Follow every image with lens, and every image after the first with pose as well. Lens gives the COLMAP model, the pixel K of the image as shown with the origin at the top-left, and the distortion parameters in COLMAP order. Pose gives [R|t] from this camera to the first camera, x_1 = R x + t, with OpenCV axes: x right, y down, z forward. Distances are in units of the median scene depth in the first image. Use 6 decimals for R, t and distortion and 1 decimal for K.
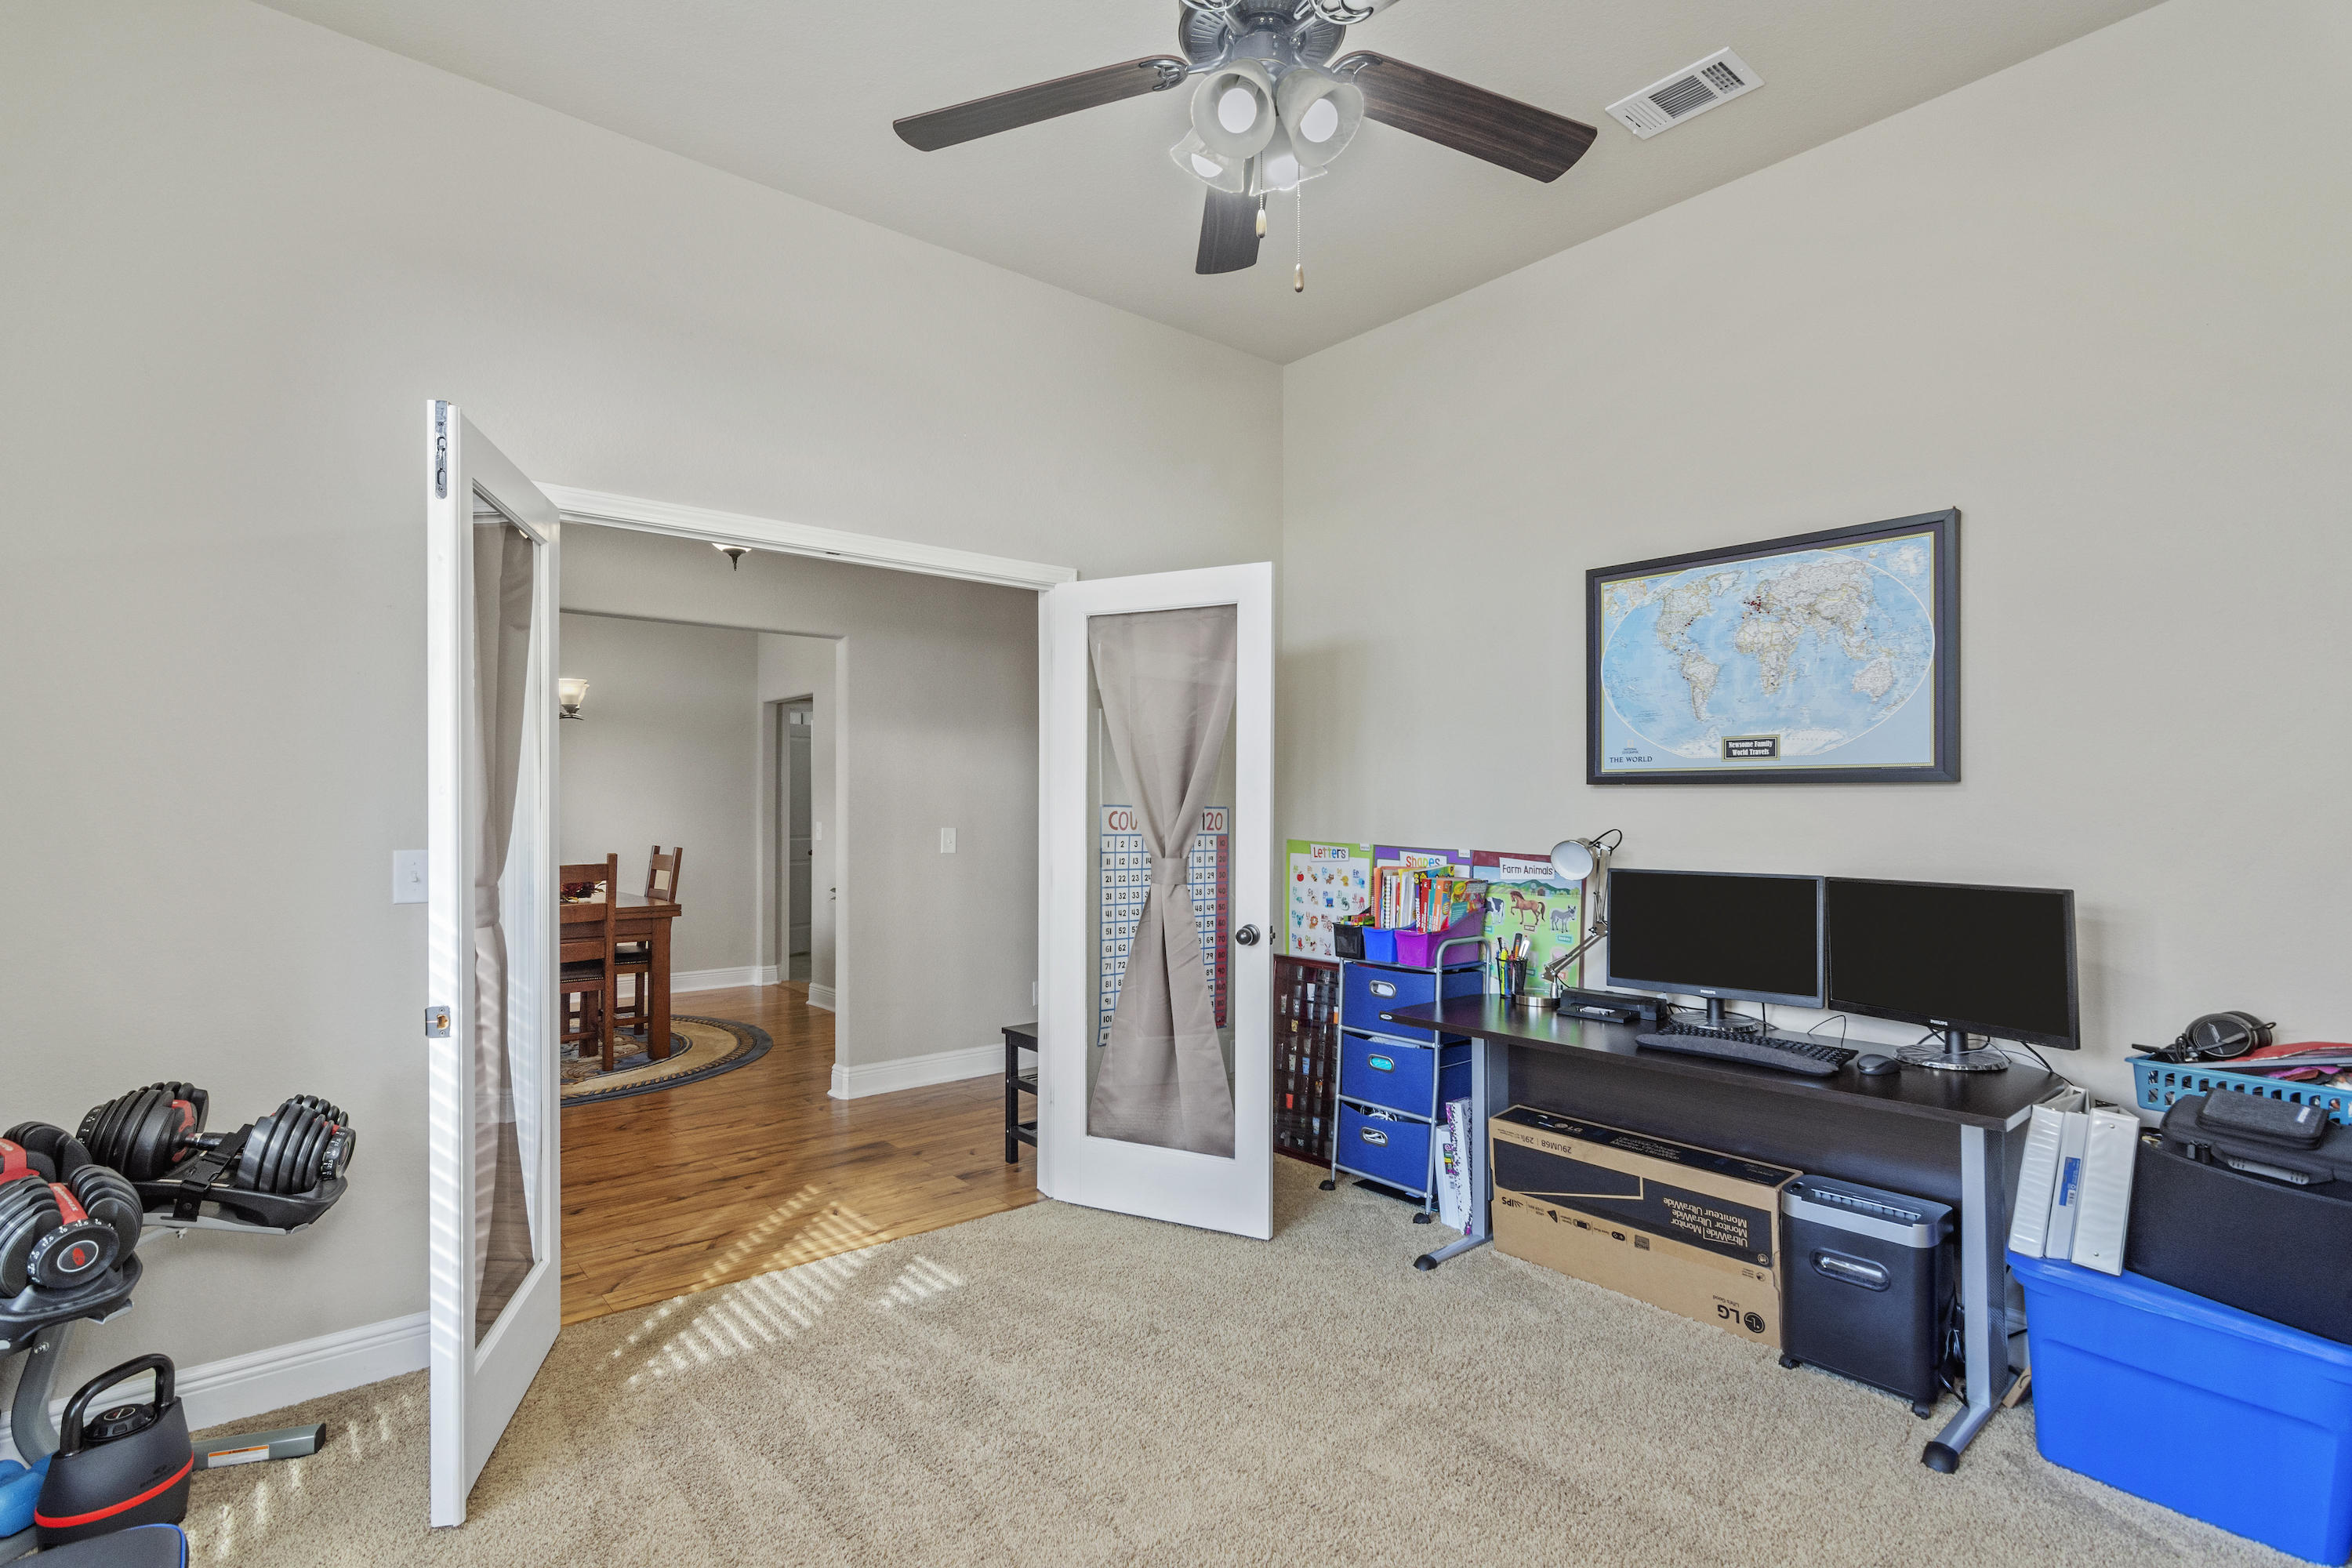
lens RADIAL K [[1130.3, 0, 1170.8], [0, 1130.3, 798.6], [0, 0, 1]] dist [-0.000246, 0.000406]
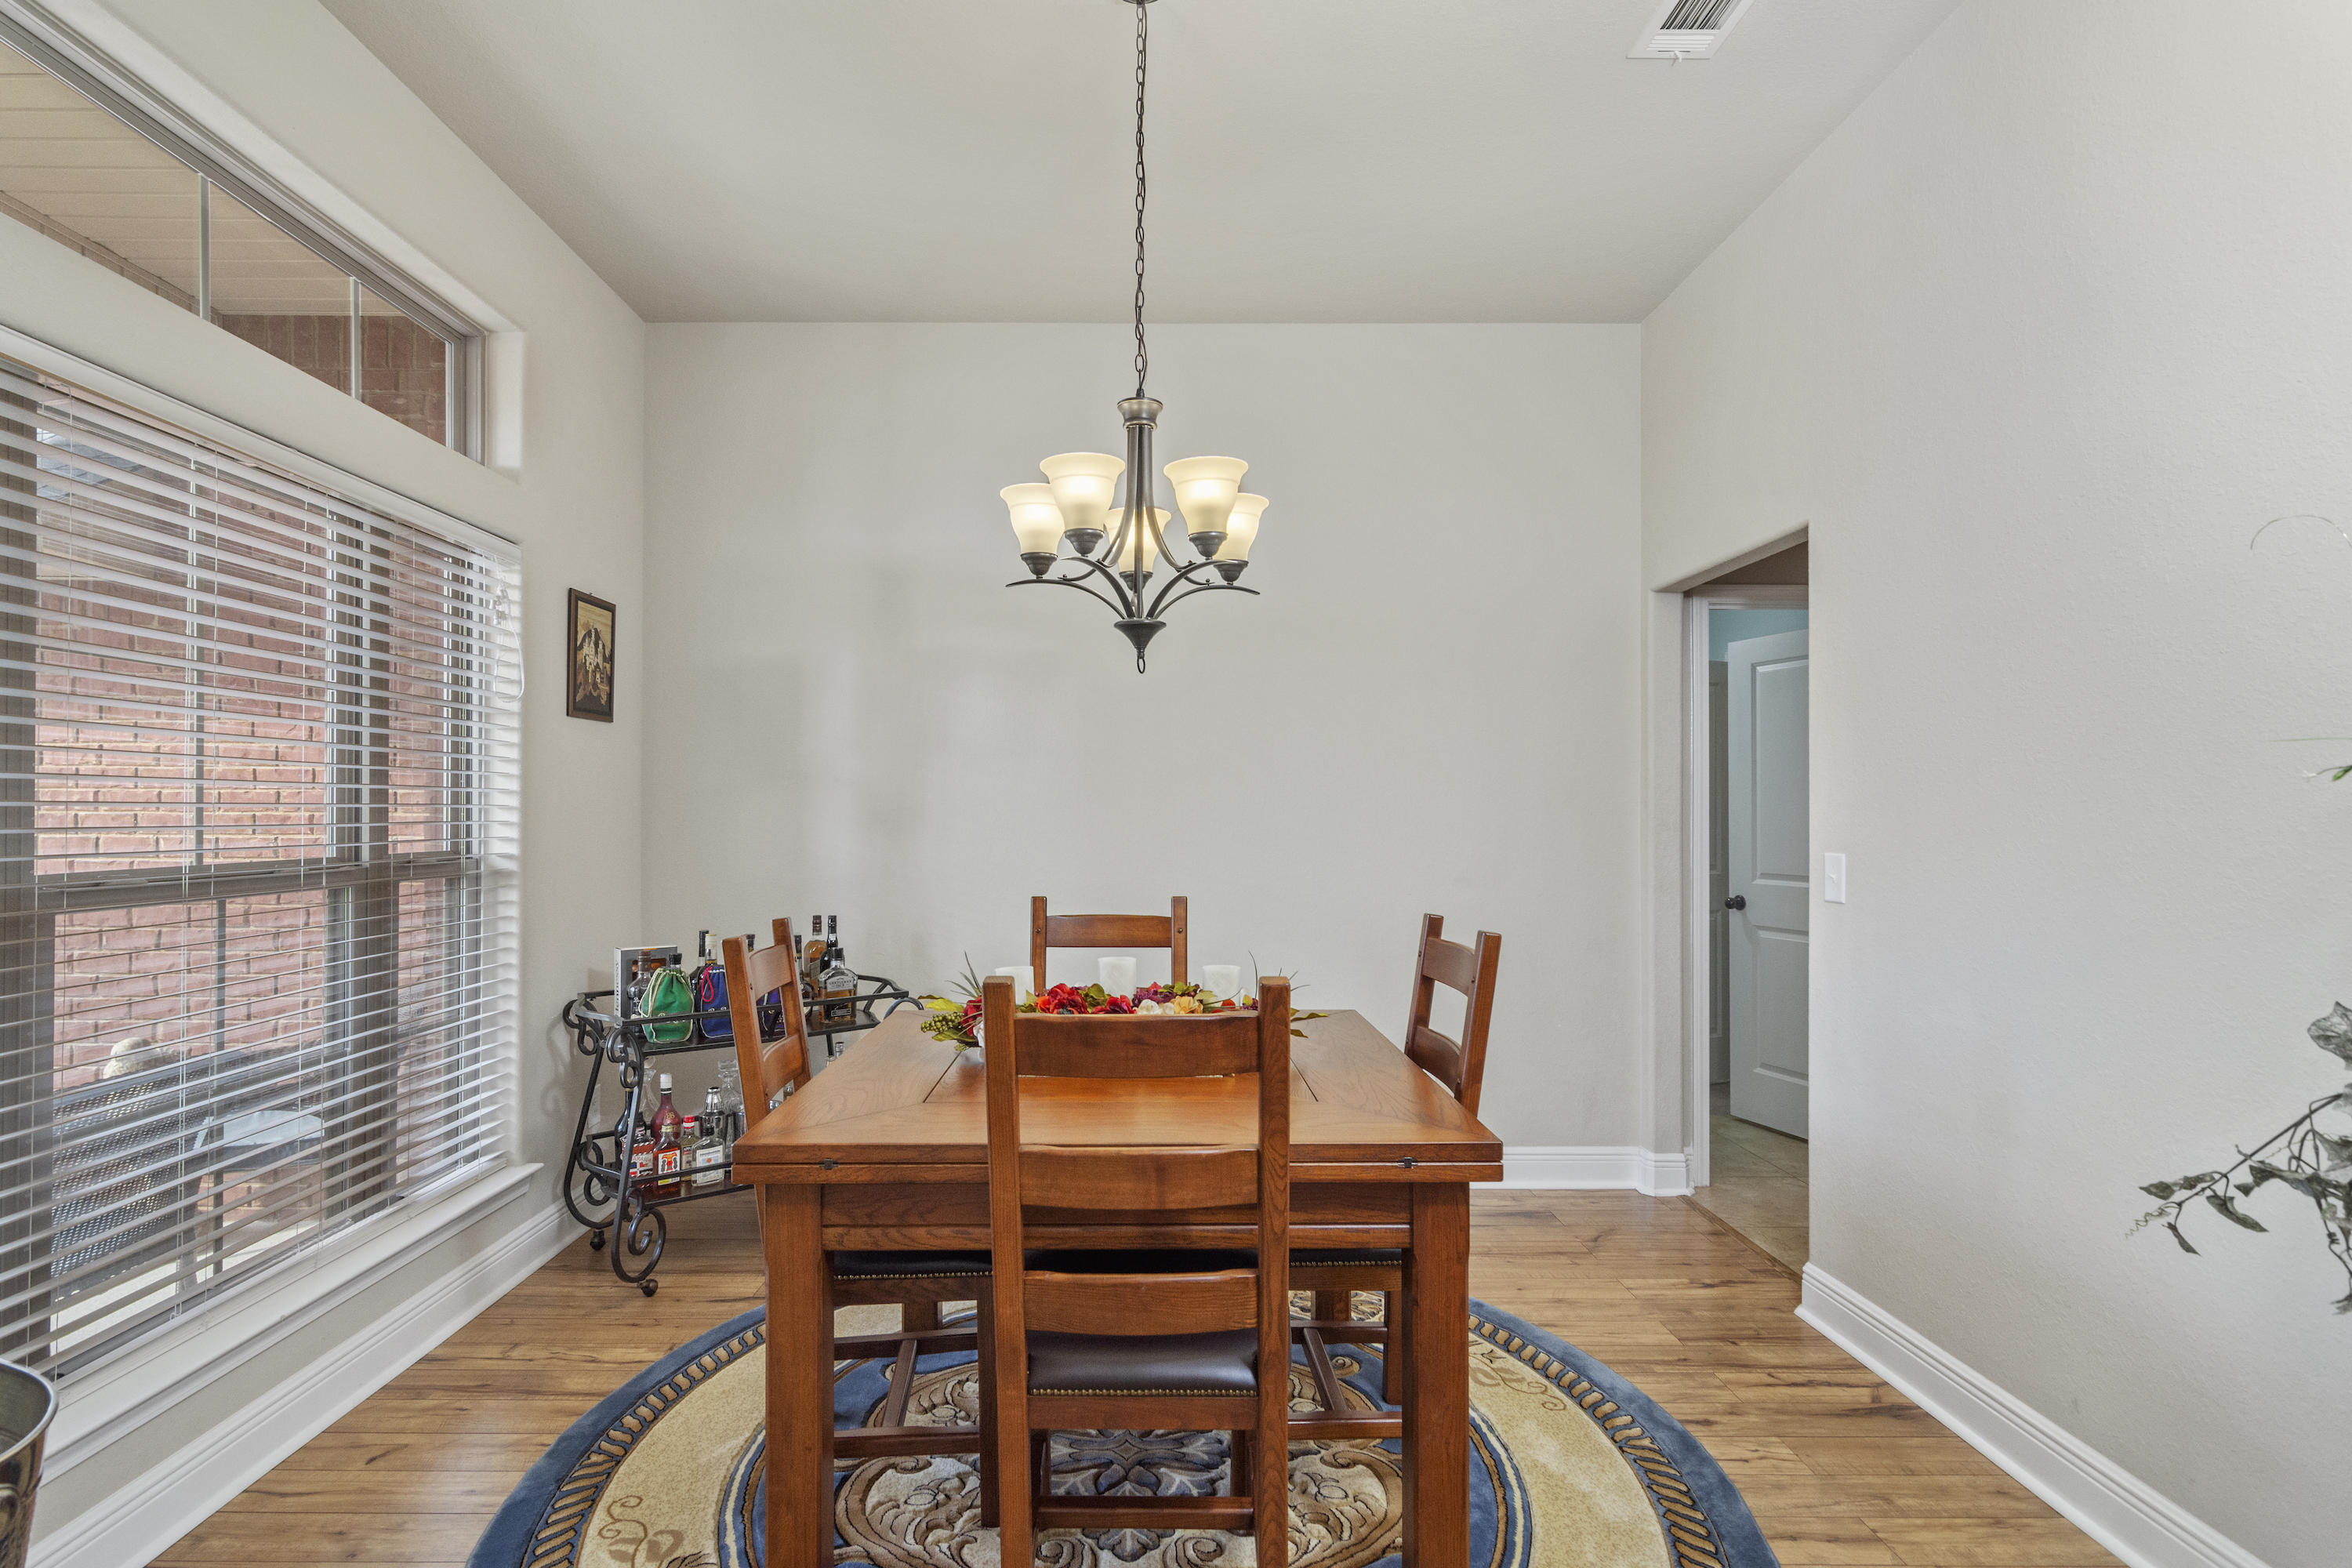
lens RADIAL K [[1130.3, 0, 1170.8], [0, 1130.3, 798.6], [0, 0, 1]] dist [-0.000246, 0.000406]
pose [[0.779929, -0.003643, -0.625857, -0.289252], [0.002459, 0.999993, -0.002755, 0.003438], [0.625863, 0.000610, 0.779933, 0.655390]]
